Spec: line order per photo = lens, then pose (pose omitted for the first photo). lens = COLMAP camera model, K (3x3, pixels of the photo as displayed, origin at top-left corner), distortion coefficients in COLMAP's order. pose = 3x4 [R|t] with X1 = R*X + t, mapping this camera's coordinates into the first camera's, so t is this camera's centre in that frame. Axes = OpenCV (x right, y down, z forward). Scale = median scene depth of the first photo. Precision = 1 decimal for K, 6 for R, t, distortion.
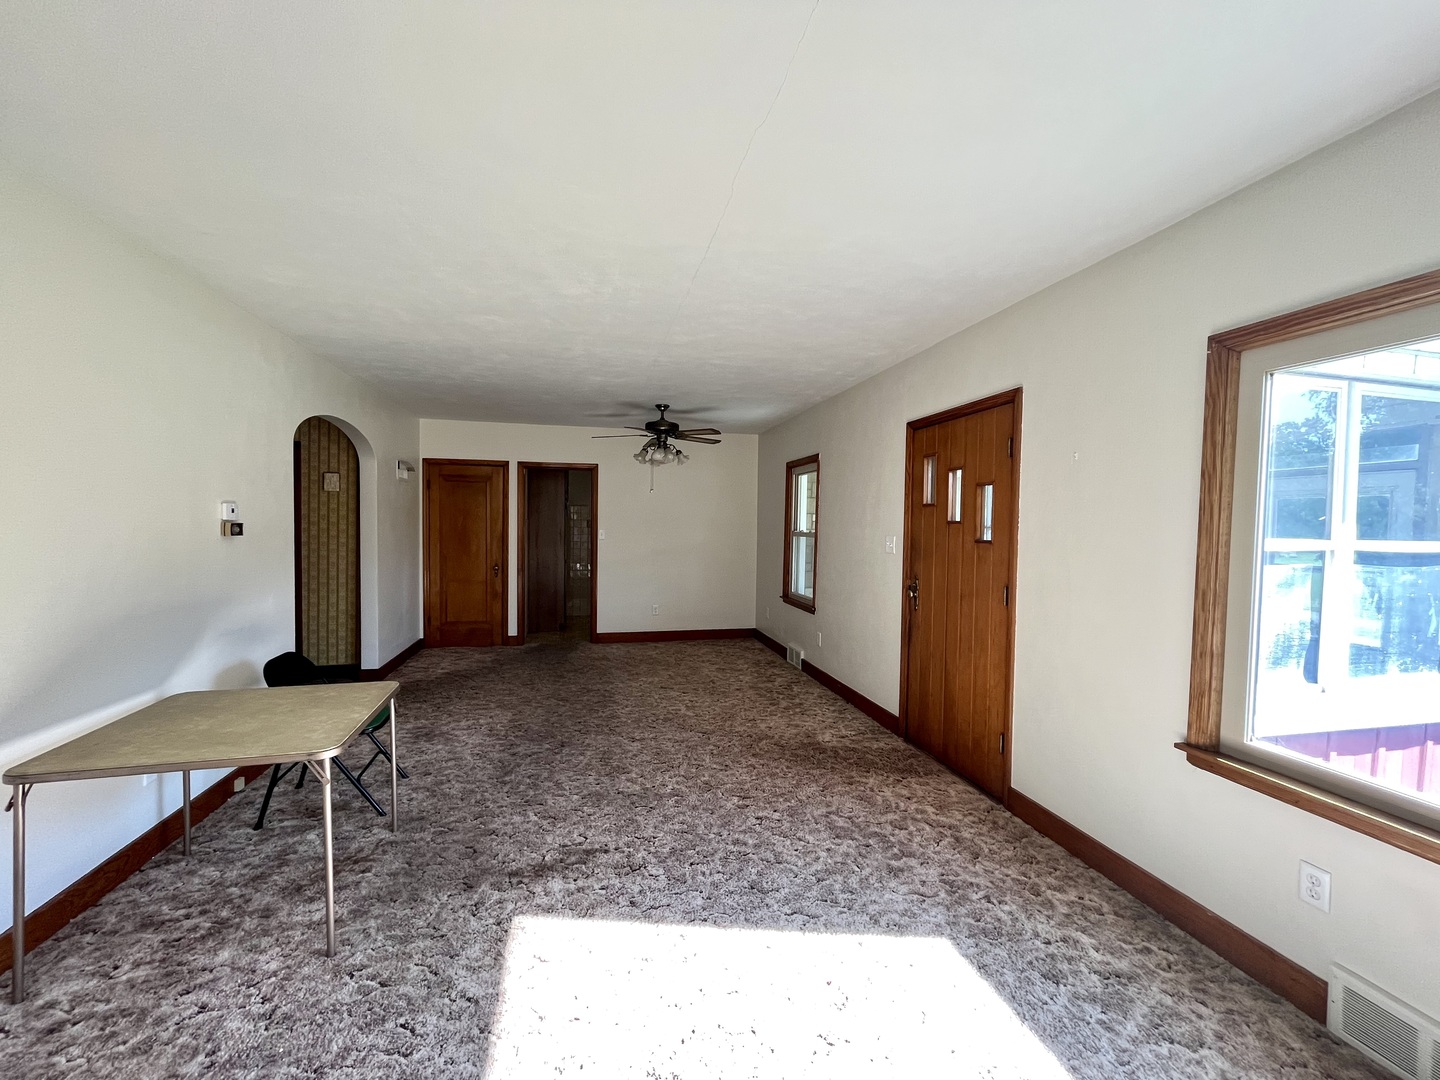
lens RADIAL K [[580.2, 0, 722.0], [0, 580.2, 546.8], [0, 0, 1]] dist [-0.002731, 0.000049]
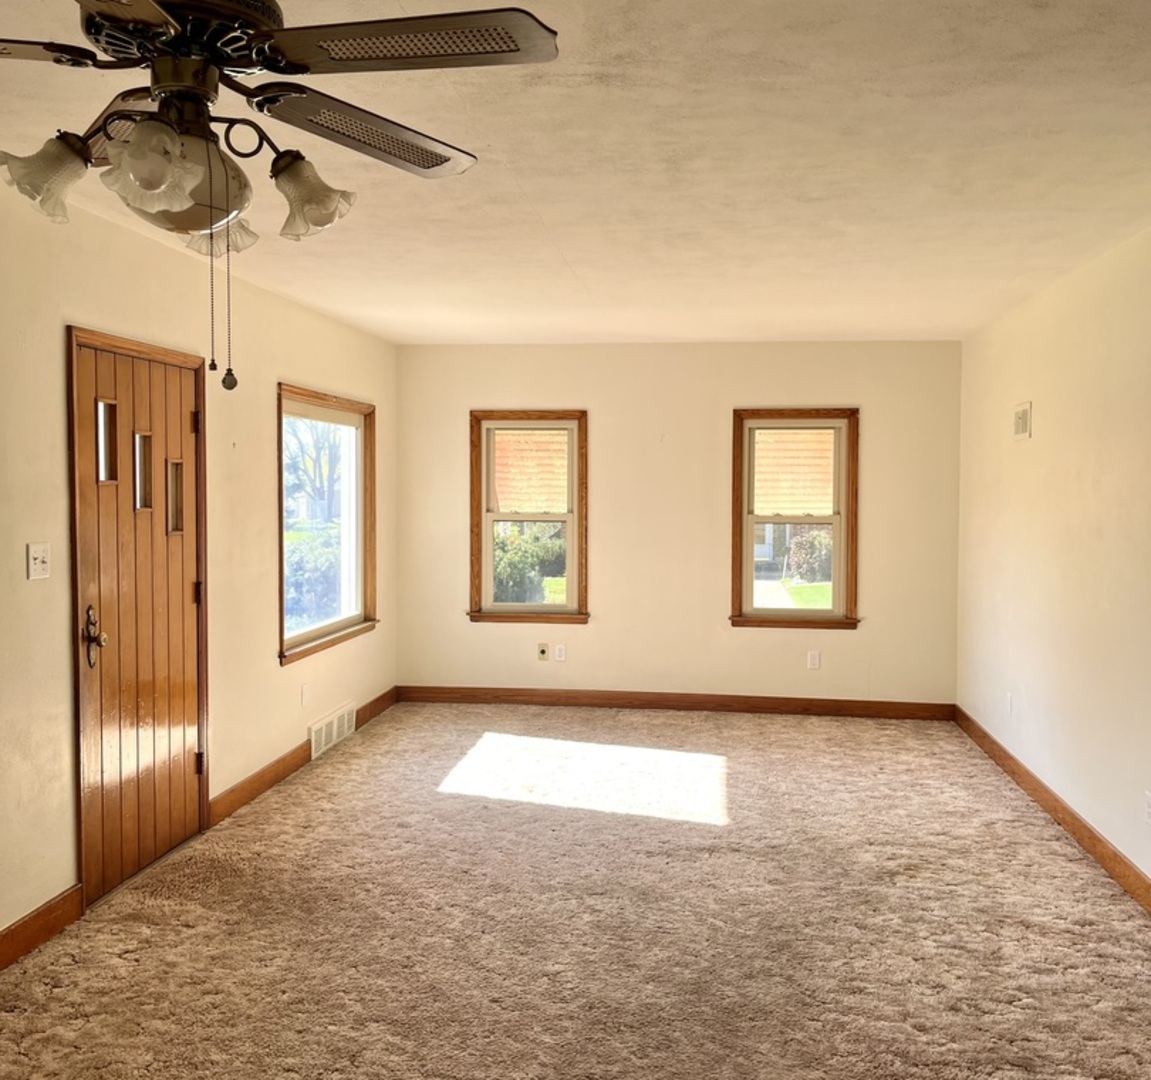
lens RADIAL K [[1124.4, 0, 573.4], [0, 1124.4, 537.4], [0, 0, 1]] dist [-0.000511, -0.001269]
pose [[-0.936471, -0.033016, 0.349188, -0.643001], [-0.002283, 0.996112, 0.088062, -0.152659], [-0.350738, 0.081670, -0.932906, 2.453543]]
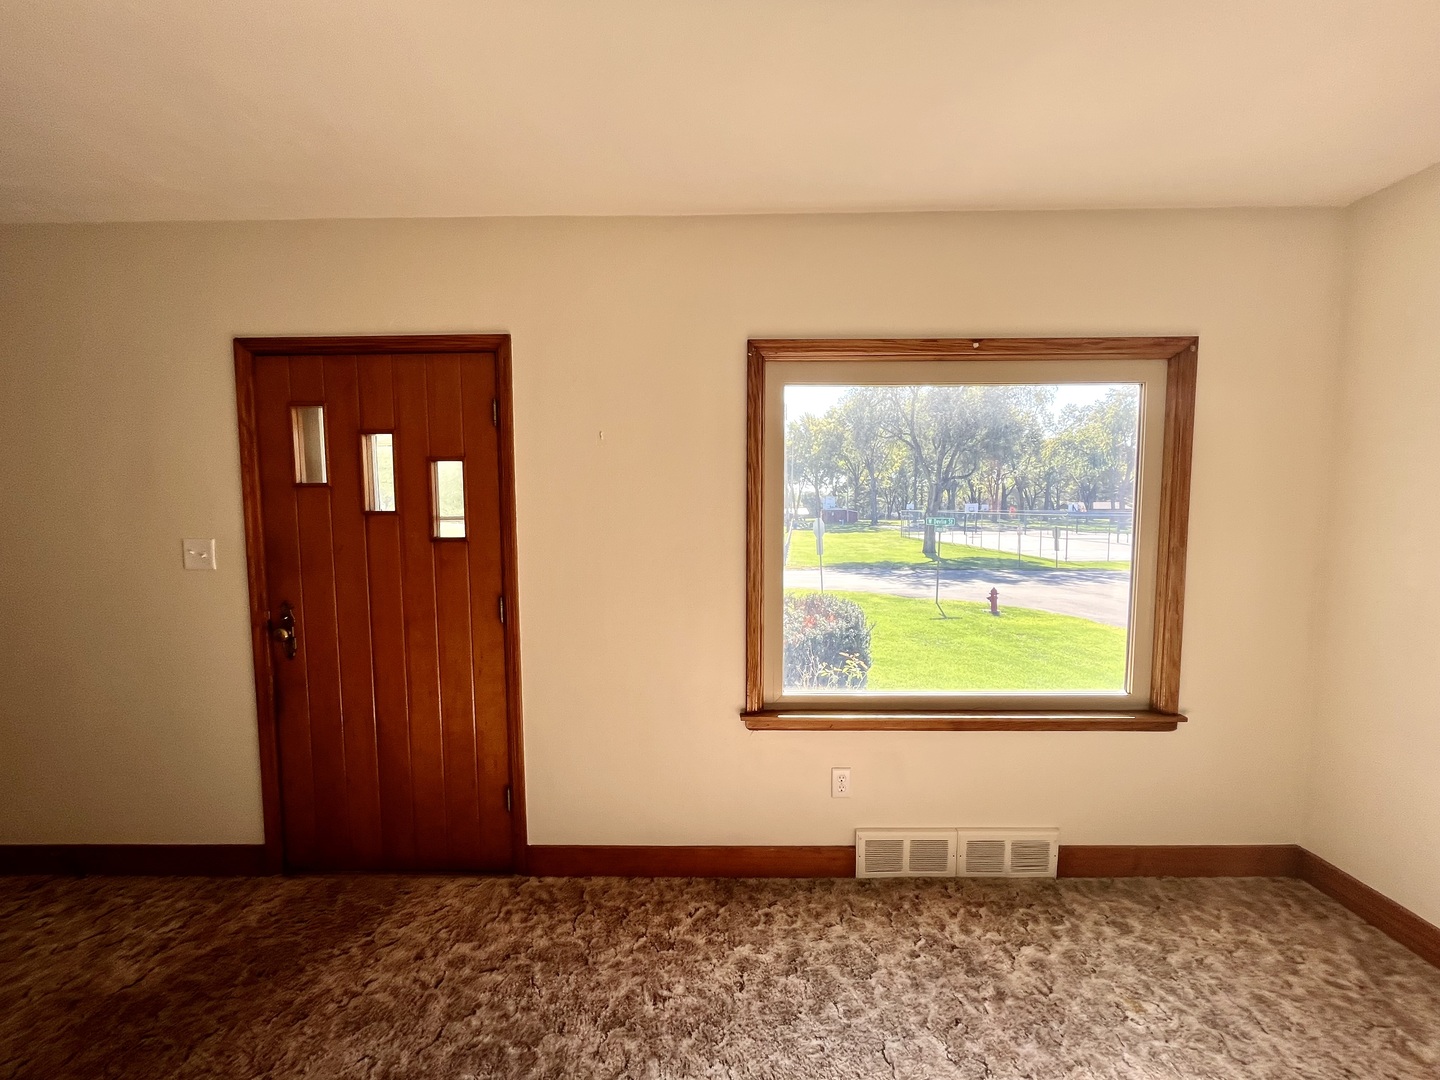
lens RADIAL K [[580.2, 0, 722.0], [0, 580.2, 546.8], [0, 0, 1]] dist [-0.002731, 0.000049]
pose [[0.243653, -0.082028, 0.966387, -0.175293], [0.047995, 0.996216, 0.072459, -0.039277], [-0.968674, 0.028727, 0.246668, 0.549530]]
